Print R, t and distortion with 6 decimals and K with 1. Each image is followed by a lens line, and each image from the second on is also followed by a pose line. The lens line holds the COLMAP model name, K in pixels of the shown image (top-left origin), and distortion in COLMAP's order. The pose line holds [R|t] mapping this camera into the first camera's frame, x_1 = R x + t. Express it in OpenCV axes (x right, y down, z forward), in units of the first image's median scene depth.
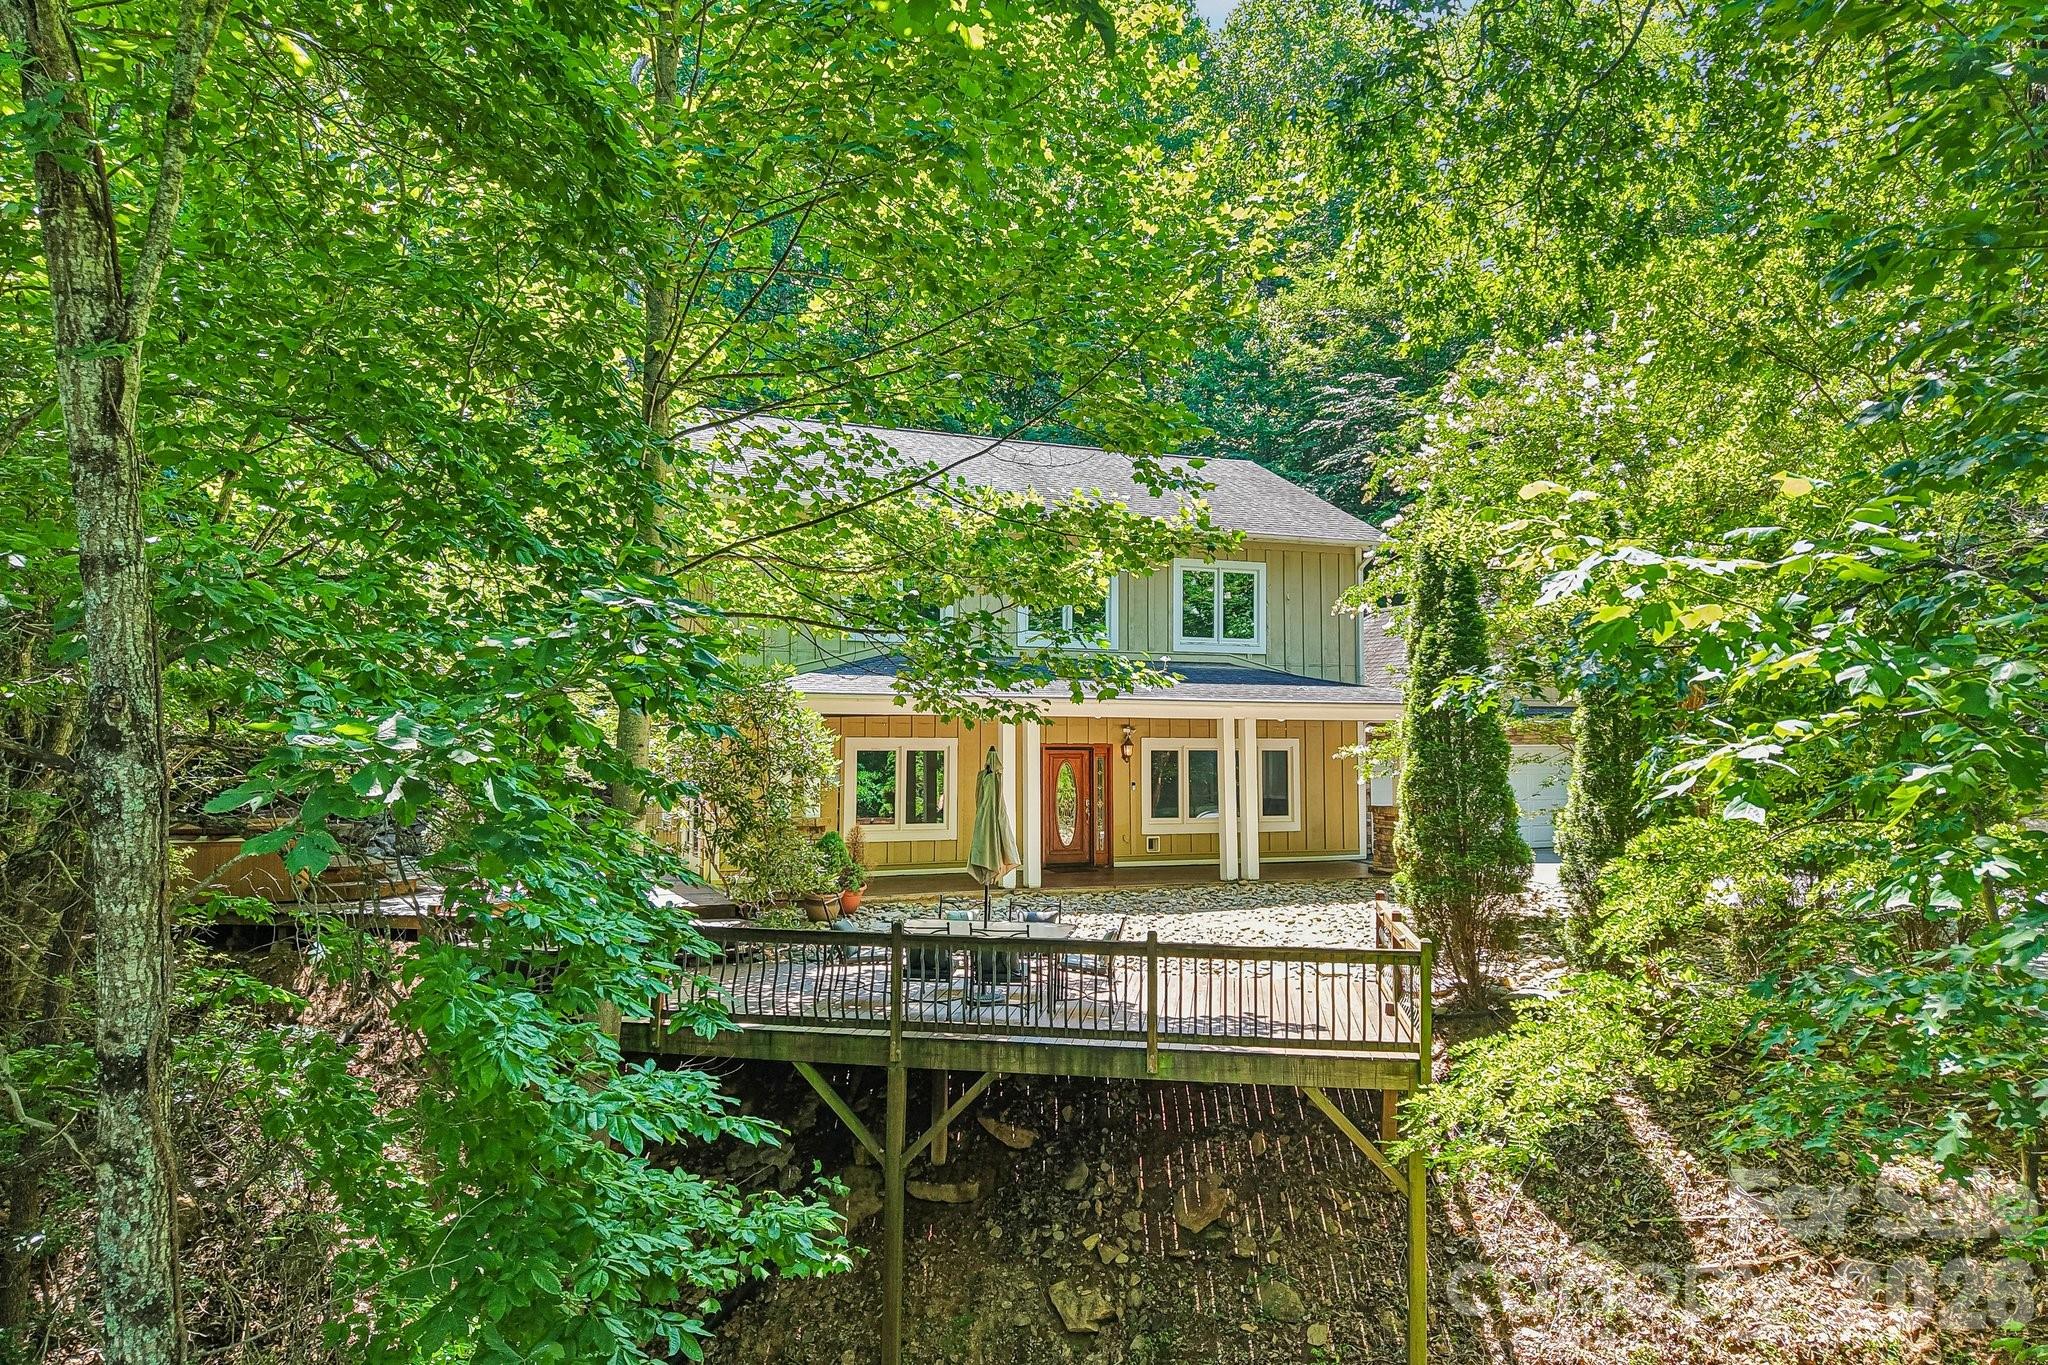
lens RADIAL K [[1384.6, 0, 1022.9], [0, 1384.6, 492.8], [0, 0, 1]] dist [0.001938, 0.000833]
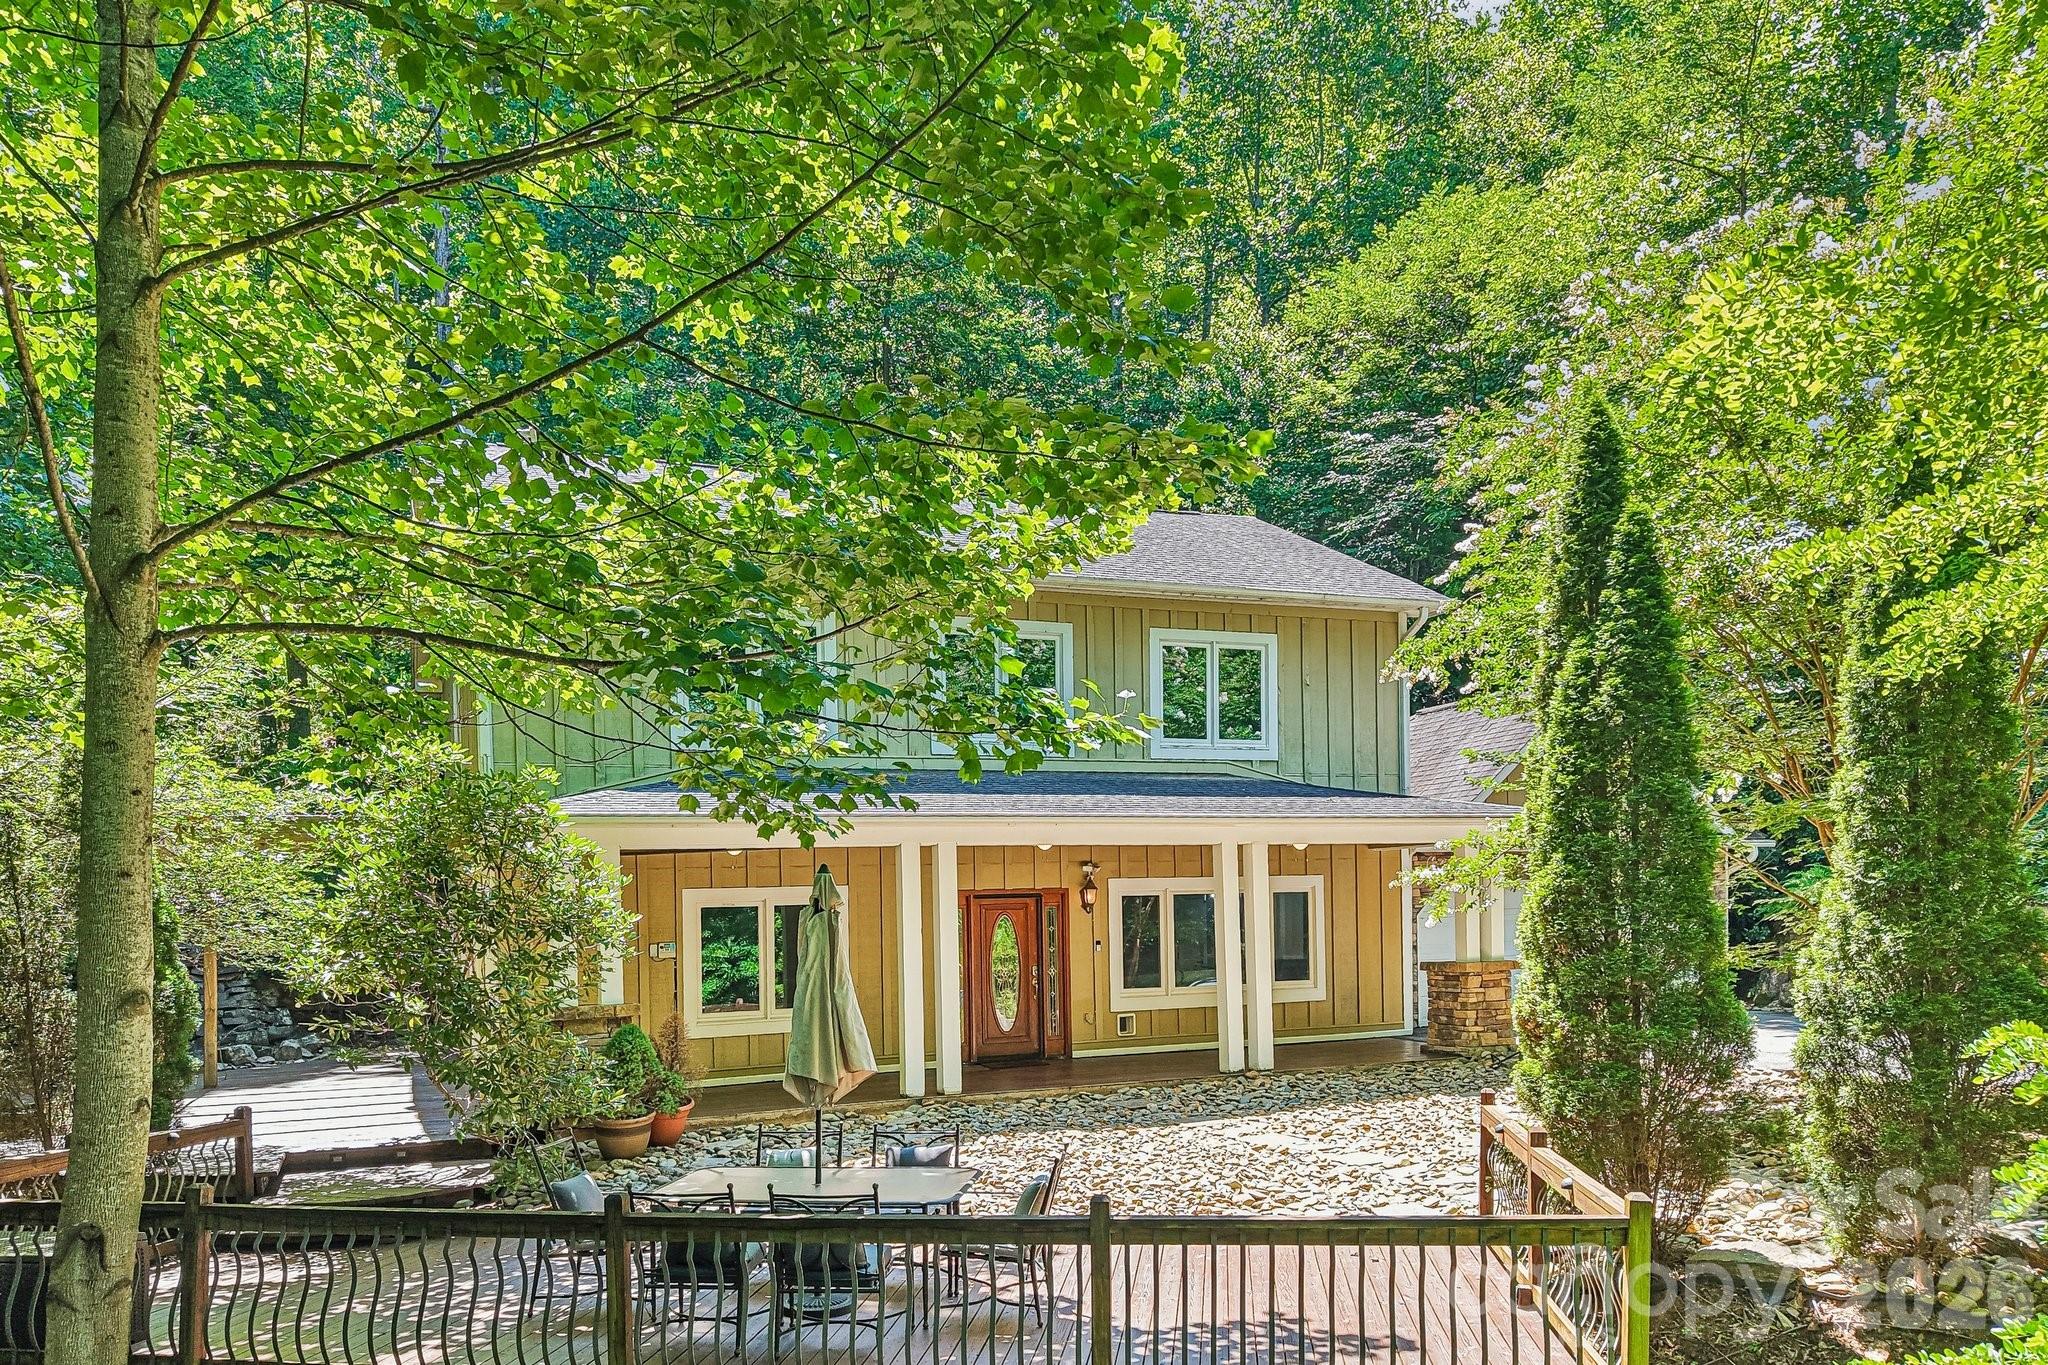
lens RADIAL K [[1527.6, 0, 1129.4], [0, 1527.6, 706.3], [0, 0, 1]] dist [0.004861, -0.000094]
pose [[0.995878, -0.015622, 0.089352, 0.028305], [0.011812, 0.999005, 0.043013, 0.056271], [-0.089935, -0.041781, 0.995071, 0.224418]]
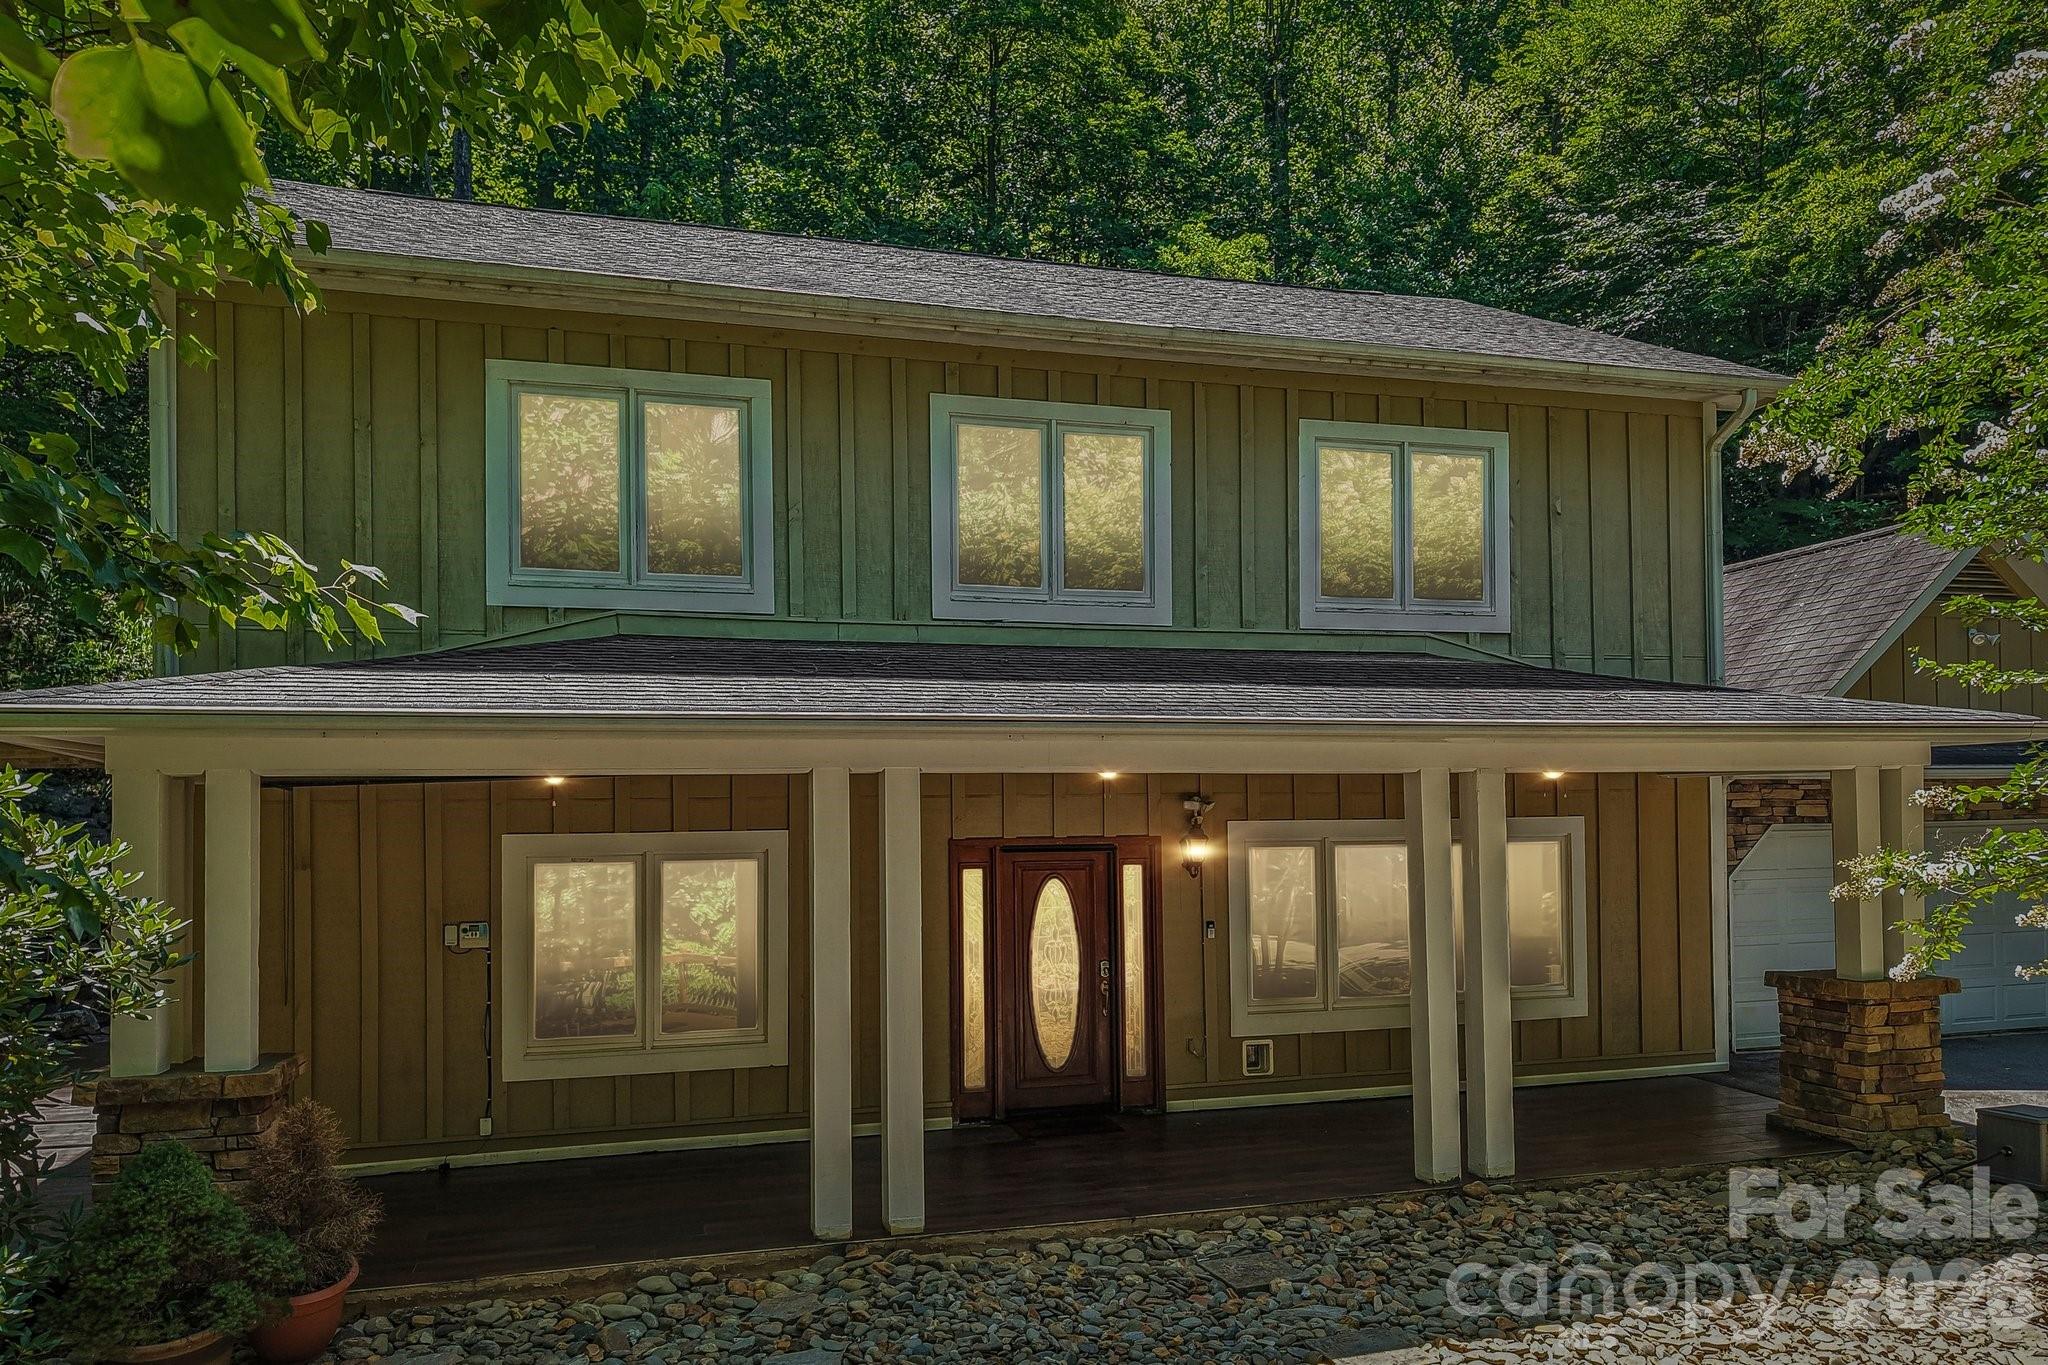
lens RADIAL K [[1310.6, 0, 1020.3], [0, 1310.6, 671.6], [0, 0, 1]] dist [-0.006315, -0.001910]
pose [[0.990514, -0.023442, -0.135398, 0.080519], [0.033789, 0.996638, 0.074635, 0.097884], [0.133193, -0.078502, 0.987976, 0.596165]]
